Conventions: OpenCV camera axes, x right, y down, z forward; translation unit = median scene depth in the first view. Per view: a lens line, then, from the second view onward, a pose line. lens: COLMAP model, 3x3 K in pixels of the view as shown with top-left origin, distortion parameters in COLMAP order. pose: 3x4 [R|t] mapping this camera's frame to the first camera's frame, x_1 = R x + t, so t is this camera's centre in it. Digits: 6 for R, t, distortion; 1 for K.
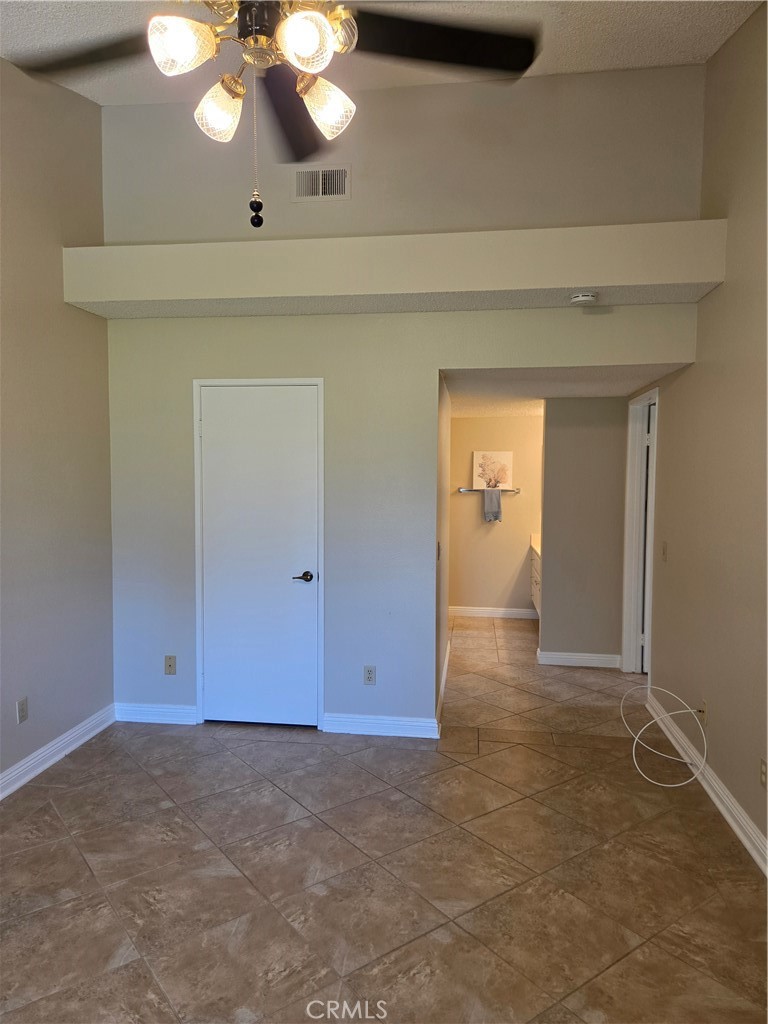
lens RADIAL K [[684.4, 0, 384.0], [0, 684.4, 512.0], [0, 0, 1]] dist [0.078000, -0.061388]
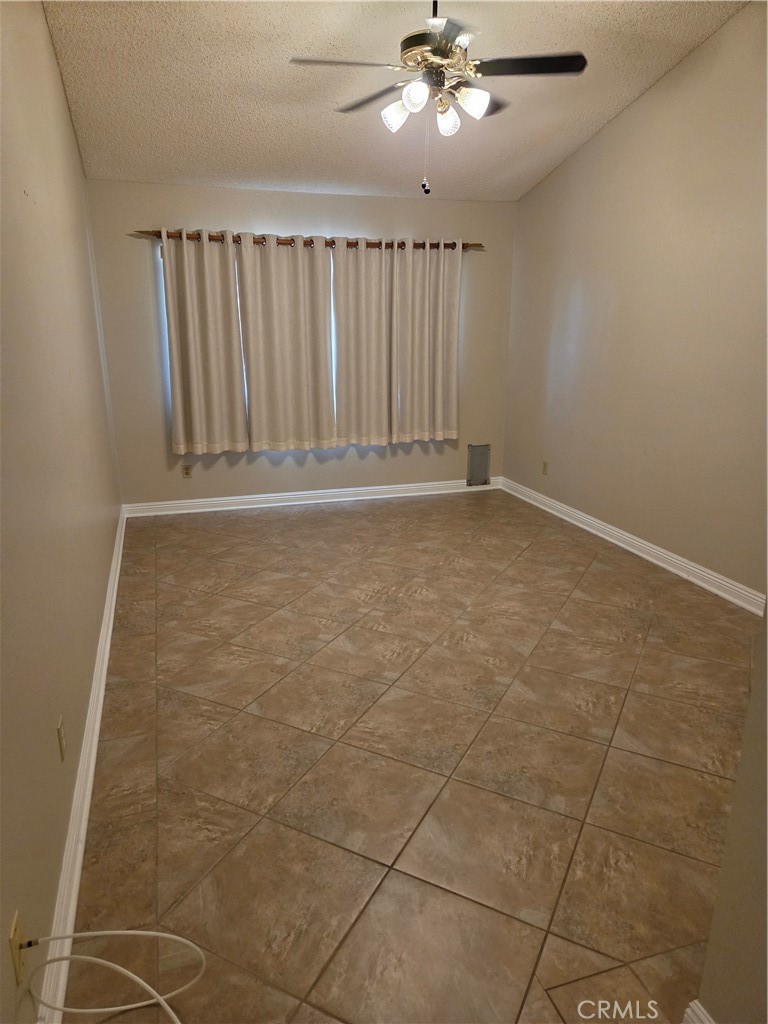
lens RADIAL K [[684.4, 0, 384.0], [0, 684.4, 512.0], [0, 0, 1]] dist [0.078000, -0.061388]
pose [[-0.900160, 0.113167, -0.420601, 0.555062], [-0.030088, 0.947194, 0.319247, -0.104550], [0.434519, 0.300028, -0.849221, 1.817299]]
